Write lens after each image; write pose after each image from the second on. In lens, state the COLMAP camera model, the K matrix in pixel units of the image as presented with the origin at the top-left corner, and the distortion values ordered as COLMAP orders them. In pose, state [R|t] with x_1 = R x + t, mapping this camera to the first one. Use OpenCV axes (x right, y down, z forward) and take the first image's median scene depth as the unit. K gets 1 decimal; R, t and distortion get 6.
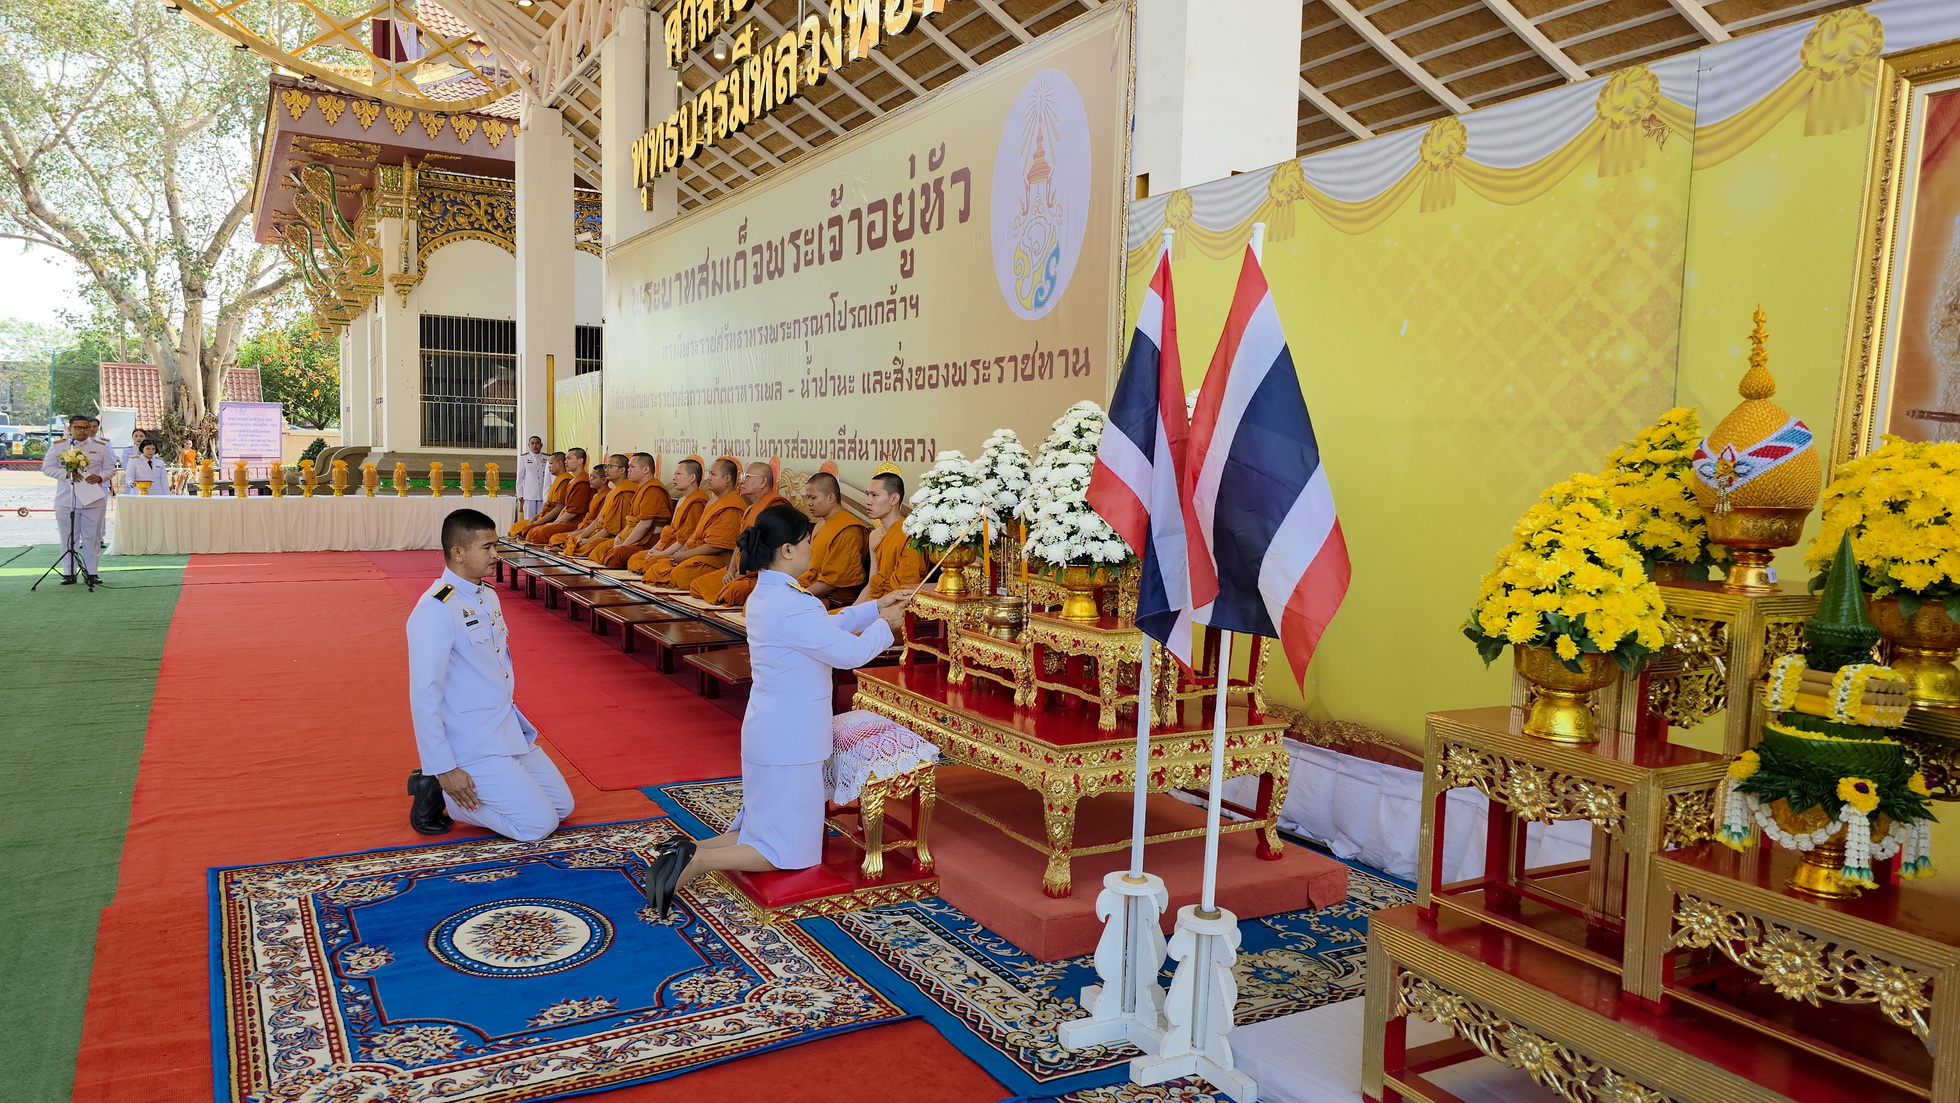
lens RADIAL K [[1336.8, 0, 973.6], [0, 1336.8, 534.7], [0, 0, 1]] dist [0.090311, -0.103753]
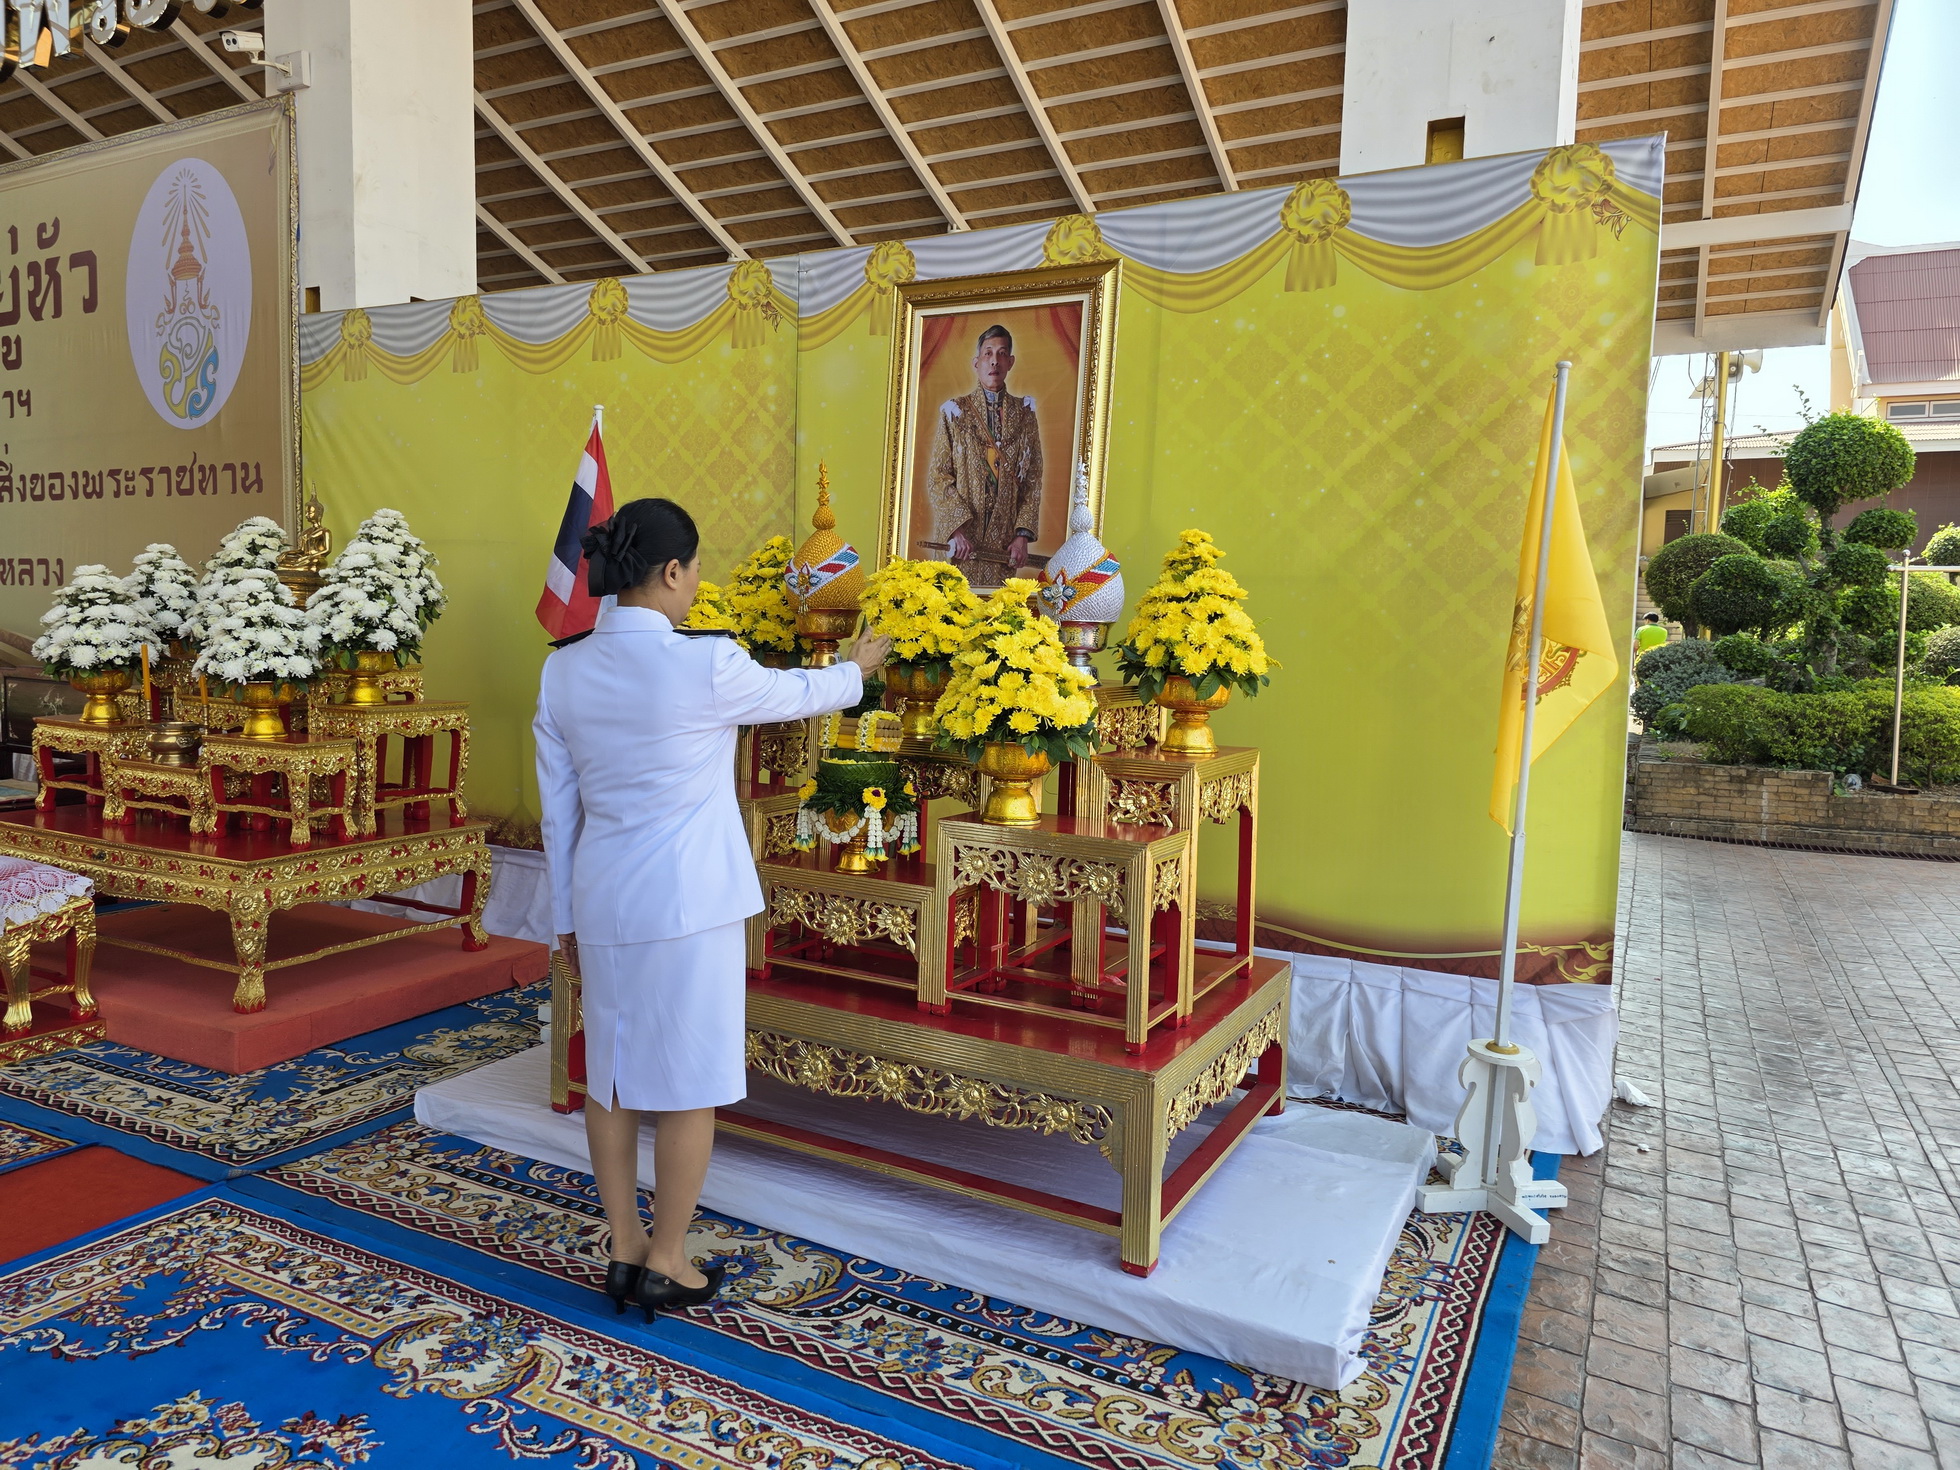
lens RADIAL K [[1337.6, 0, 976.6], [0, 1337.6, 725.1], [0, 0, 1]] dist [0.081454, -0.075849]
pose [[0.844096, -0.044556, 0.534337, -0.012775], [0.025510, 0.998750, 0.042983, 0.024742], [-0.535584, -0.022651, 0.844178, -0.128632]]
